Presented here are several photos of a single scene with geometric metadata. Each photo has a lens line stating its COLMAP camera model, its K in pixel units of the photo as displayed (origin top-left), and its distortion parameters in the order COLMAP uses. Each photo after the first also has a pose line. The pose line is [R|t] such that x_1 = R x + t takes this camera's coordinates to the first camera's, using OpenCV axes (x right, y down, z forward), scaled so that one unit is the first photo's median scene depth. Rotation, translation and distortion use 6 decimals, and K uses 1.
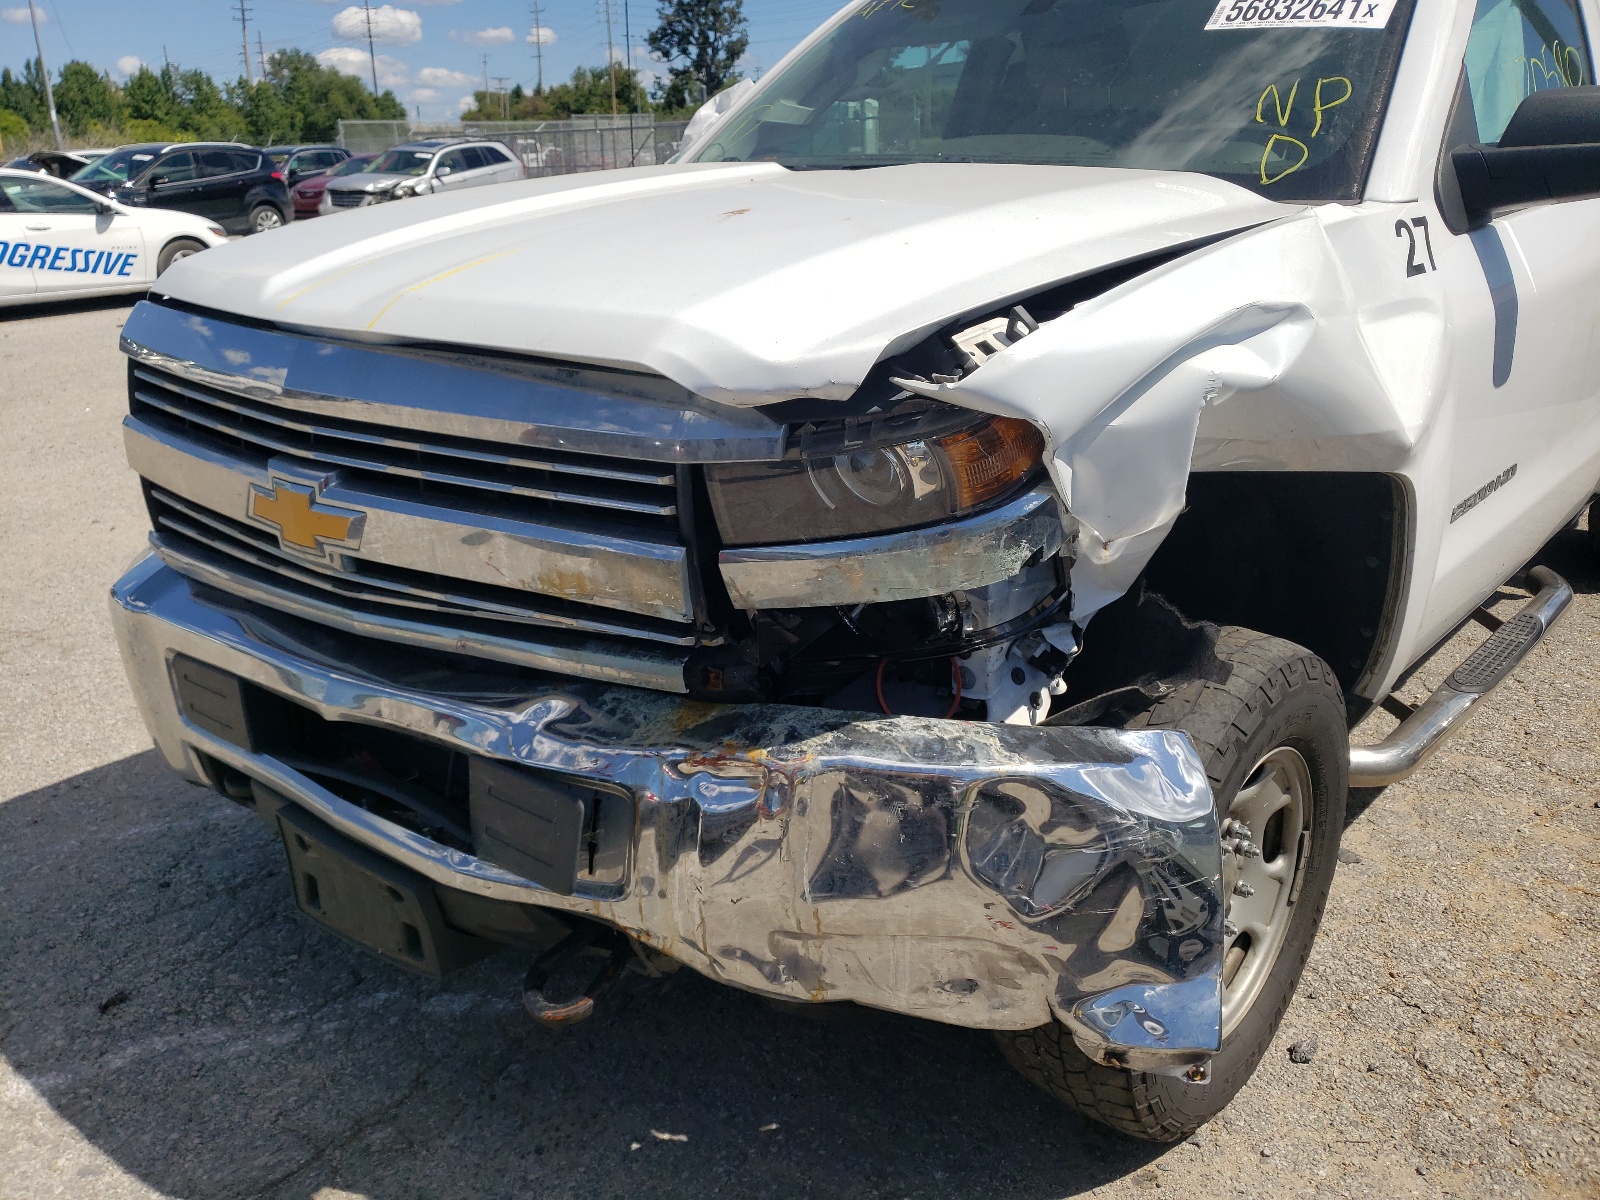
lens RADIAL K [[1229.9, 0, 778.9], [0, 1229.9, 592.7], [0, 0, 1]] dist [0.027629, -0.014535]
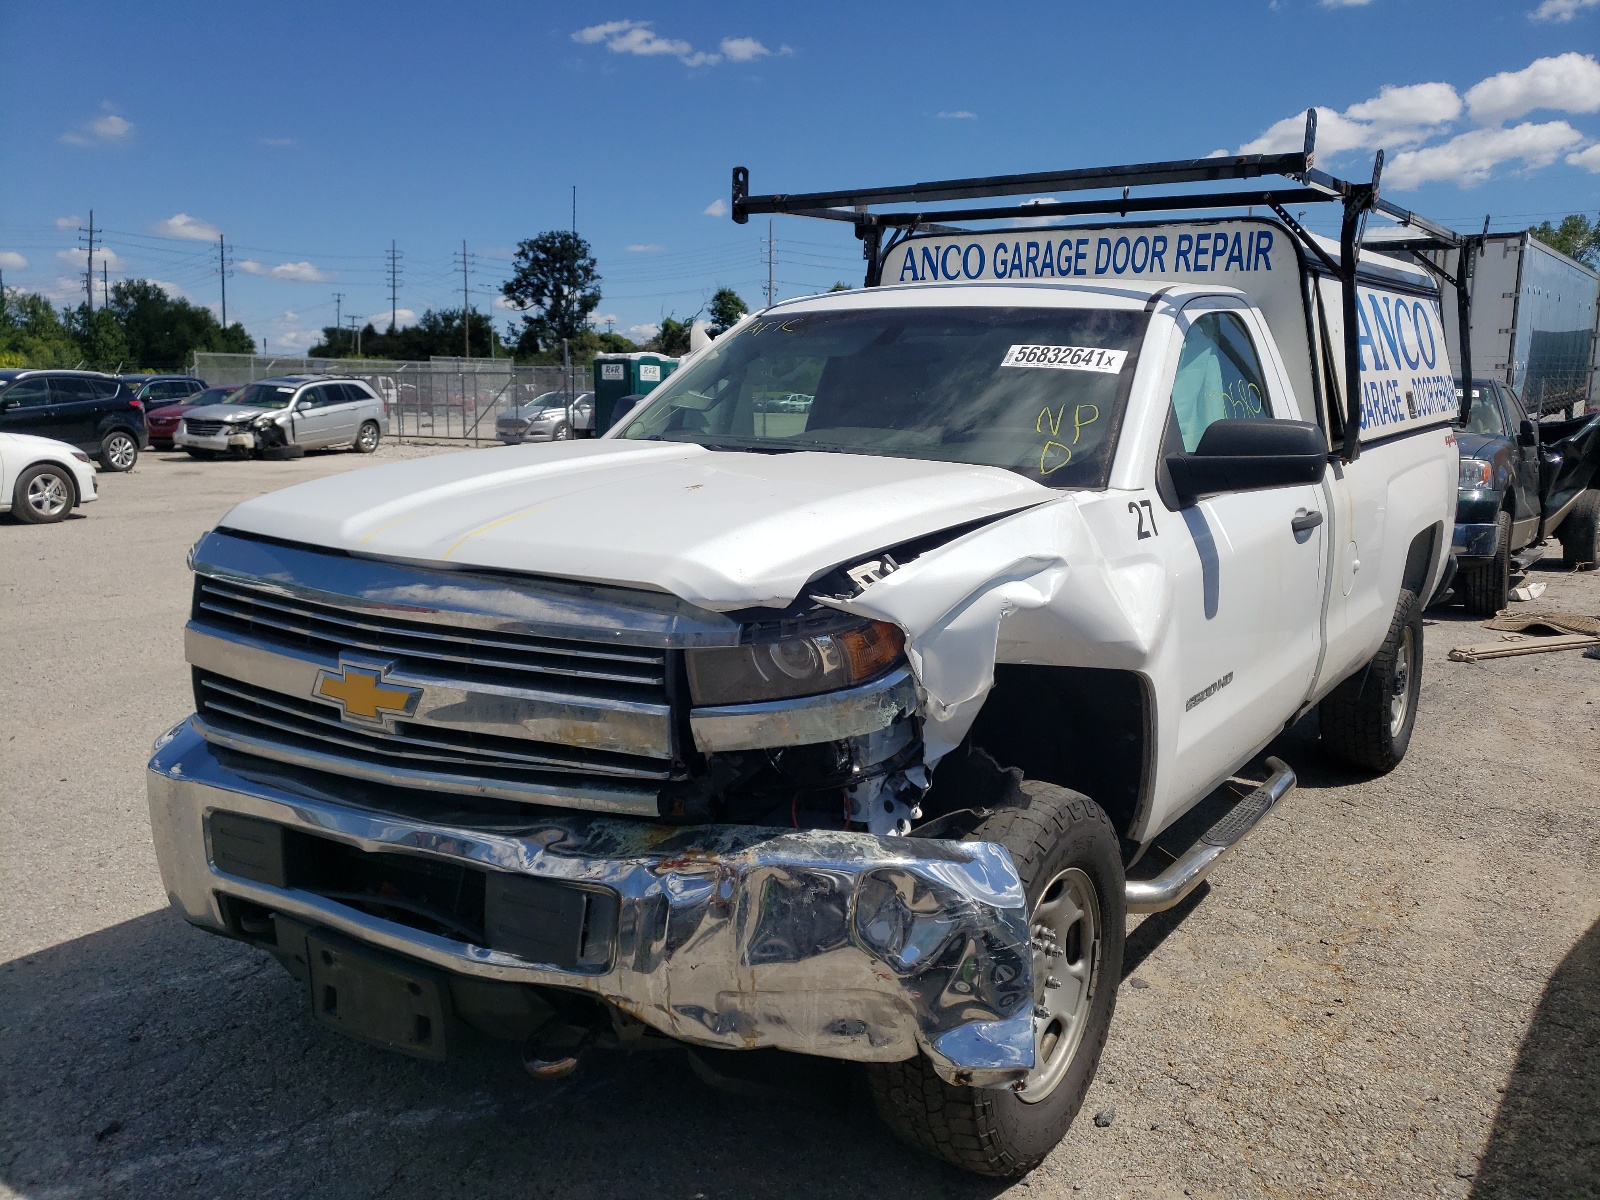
lens RADIAL K [[1229.9, 0, 801.2], [0, 1229.9, 601.2], [0, 0, 1]] dist [0.027629, -0.014535]
pose [[0.989669, 0.017283, 0.142328, -0.090325], [0.008600, 0.983764, -0.179261, 0.071485], [-0.143115, 0.178633, 0.973452, -0.332711]]
